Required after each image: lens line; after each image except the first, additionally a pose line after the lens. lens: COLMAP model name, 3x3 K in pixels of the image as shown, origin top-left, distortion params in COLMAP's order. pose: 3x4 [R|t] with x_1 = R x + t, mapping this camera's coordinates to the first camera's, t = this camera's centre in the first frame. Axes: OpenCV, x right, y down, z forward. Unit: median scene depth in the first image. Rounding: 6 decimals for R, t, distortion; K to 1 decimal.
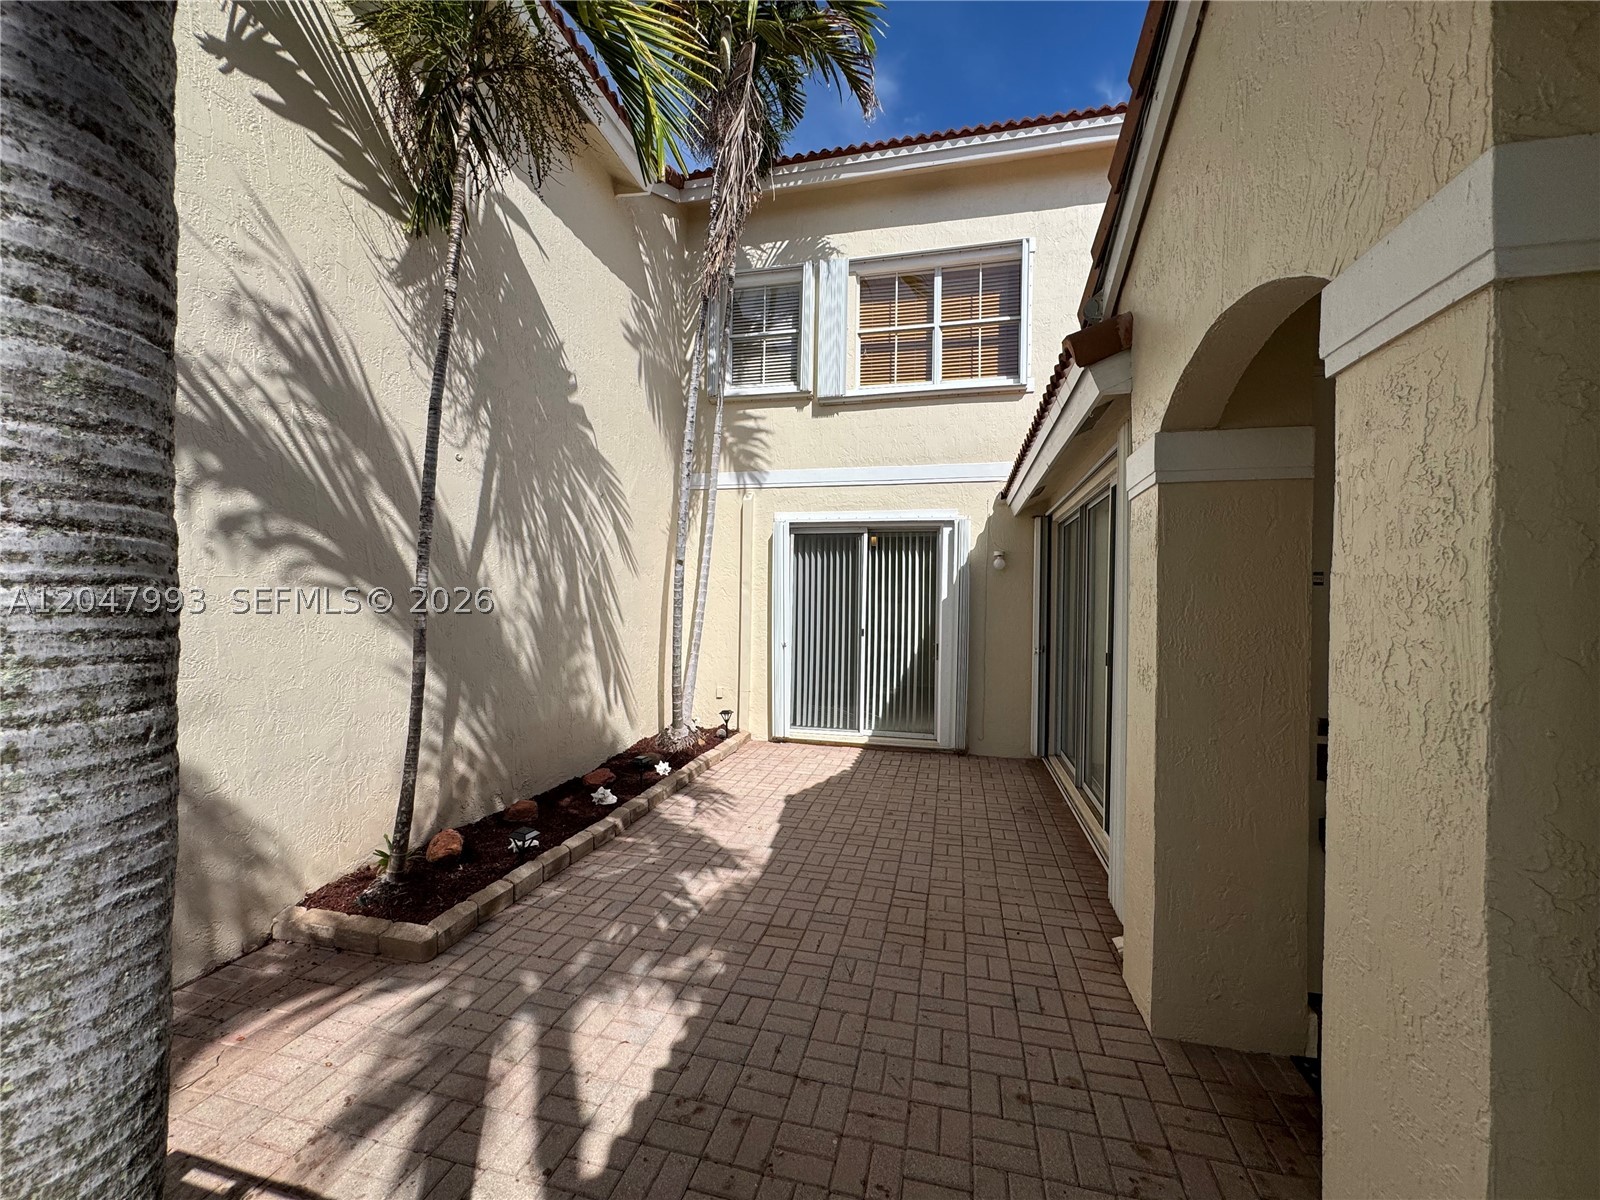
lens RADIAL K [[637.7, 0, 797.7], [0, 637.7, 600.2], [0, 0, 1]] dist [-0.002806, 0.000007]
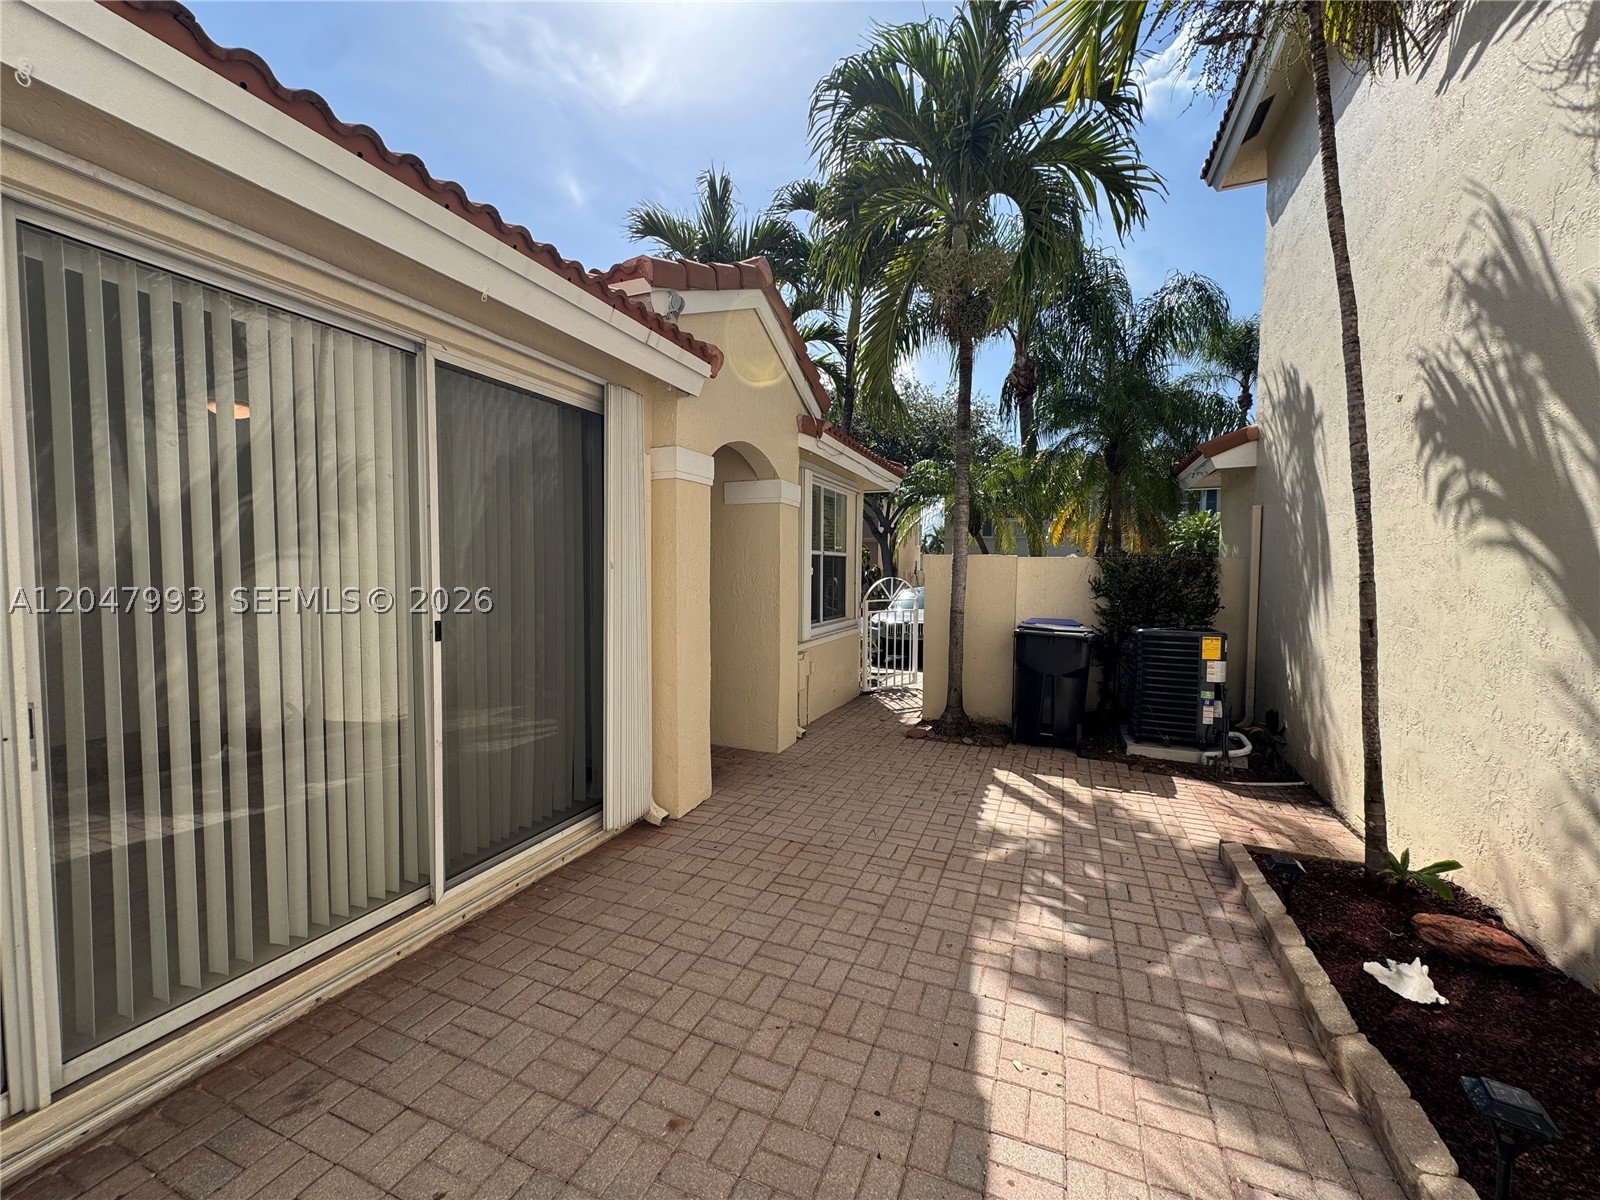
lens RADIAL K [[637.7, 0, 797.7], [0, 637.7, 600.2], [0, 0, 1]] dist [-0.002806, 0.000007]
pose [[-0.989008, -0.026840, 0.145404, 0.049419], [-0.020800, 0.998863, 0.042907, 0.034360], [-0.146390, 0.039411, -0.988442, 1.995322]]
